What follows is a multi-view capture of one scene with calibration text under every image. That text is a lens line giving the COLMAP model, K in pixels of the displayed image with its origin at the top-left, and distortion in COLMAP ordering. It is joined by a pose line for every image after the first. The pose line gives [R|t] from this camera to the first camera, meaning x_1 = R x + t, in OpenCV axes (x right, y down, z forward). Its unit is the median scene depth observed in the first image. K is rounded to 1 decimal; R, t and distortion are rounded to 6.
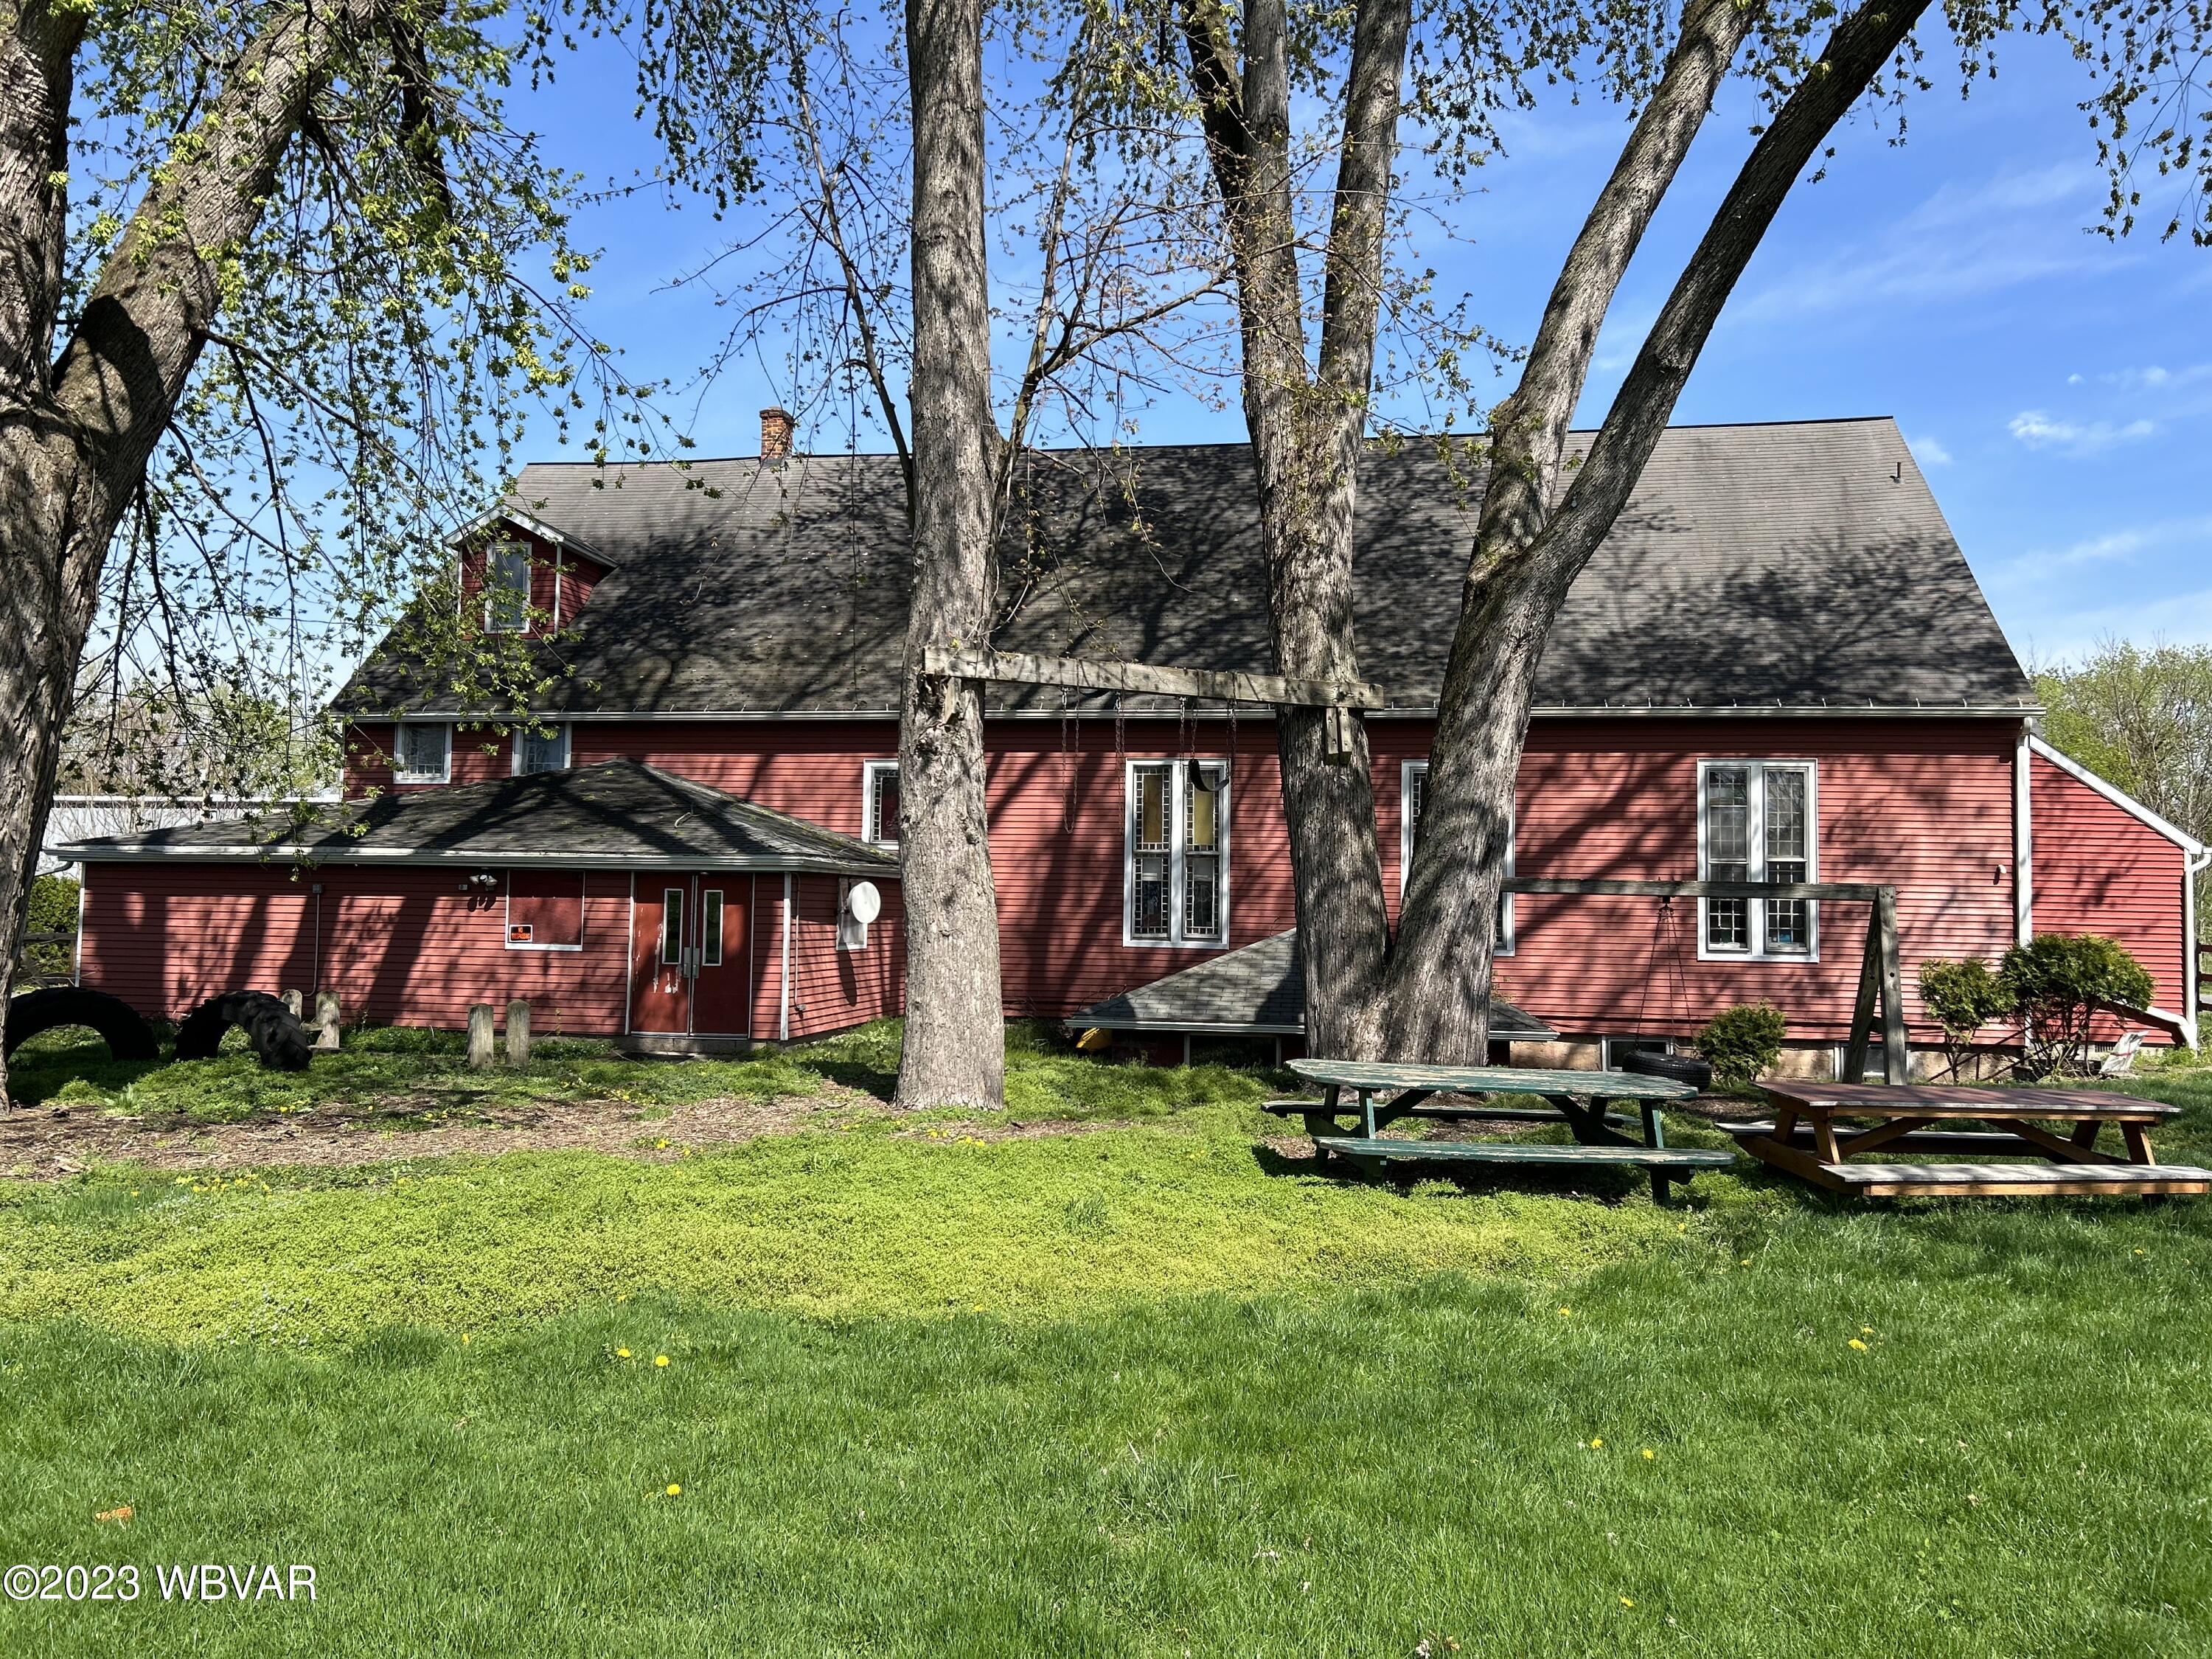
lens RADIAL K [[1657.8, 0, 1106.0], [0, 1657.8, 829.5], [0, 0, 1]] dist [0.069300, -0.078562]
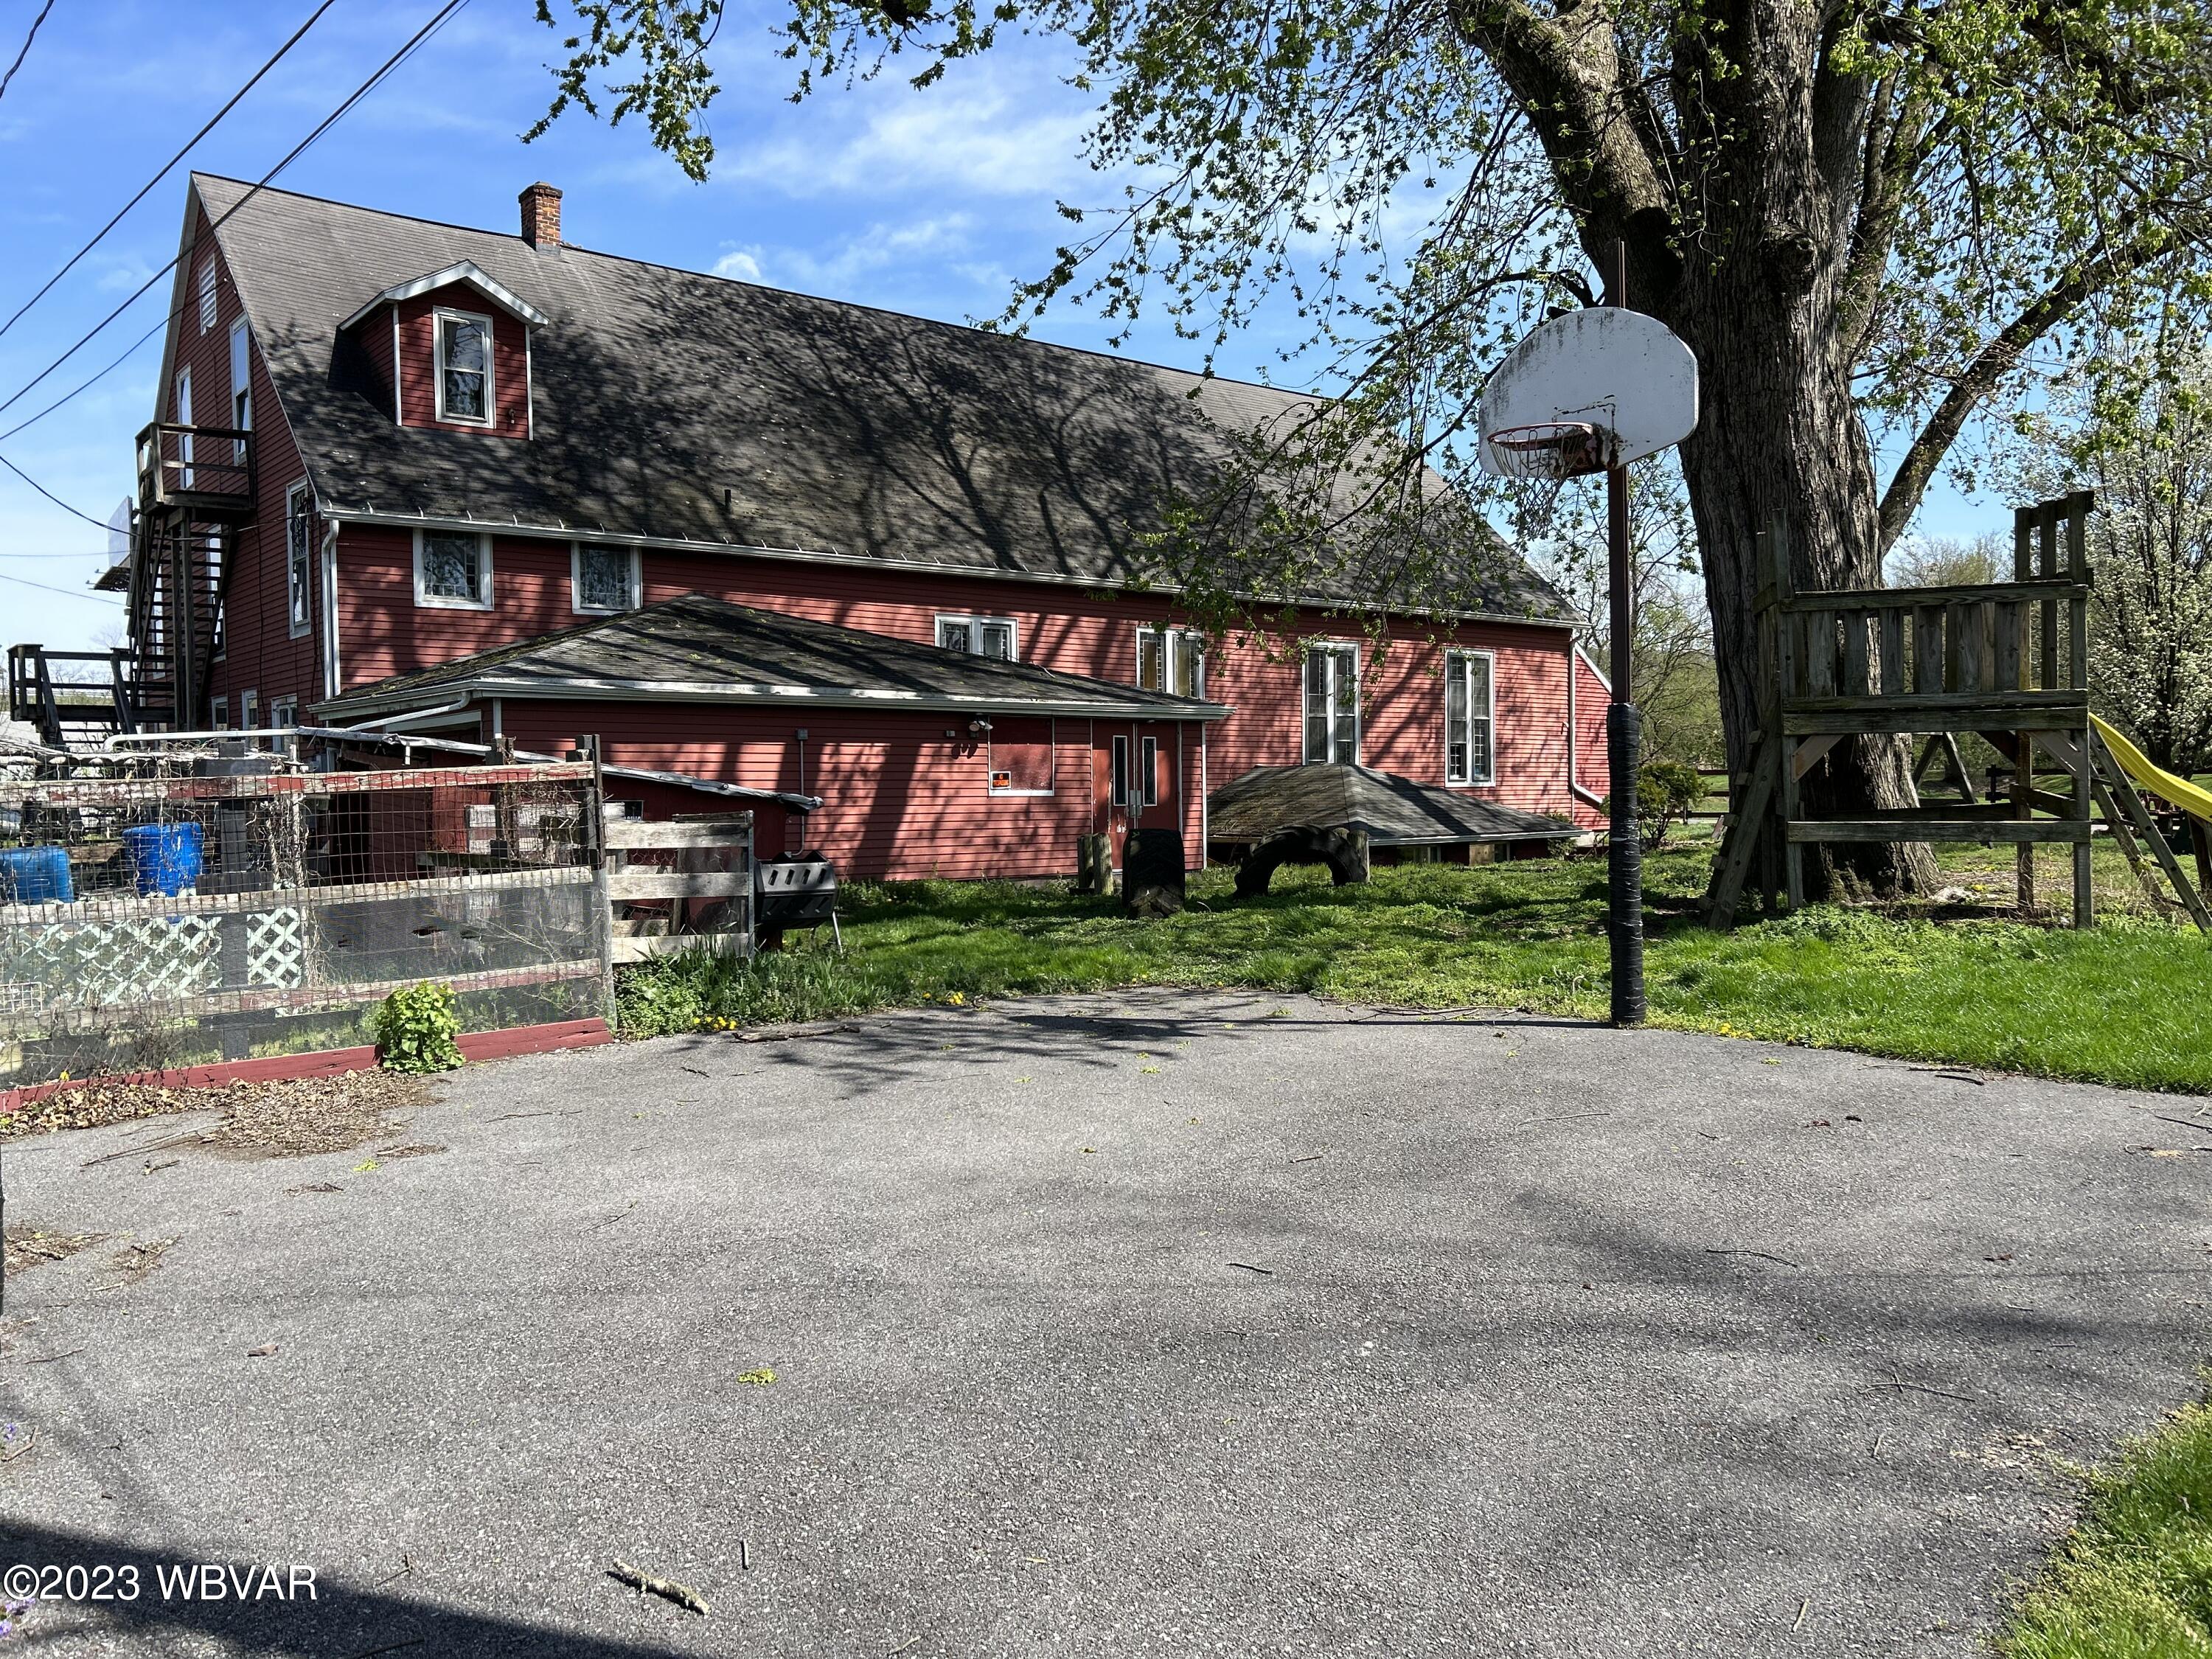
lens RADIAL K [[1657.8, 0, 1106.0], [0, 1657.8, 829.5], [0, 0, 1]] dist [0.069300, -0.078562]
pose [[0.676450, -0.040784, 0.735359, -1.001987], [-0.017818, 0.997267, 0.071700, 0.019200], [-0.736273, -0.061604, 0.673874, 0.280513]]
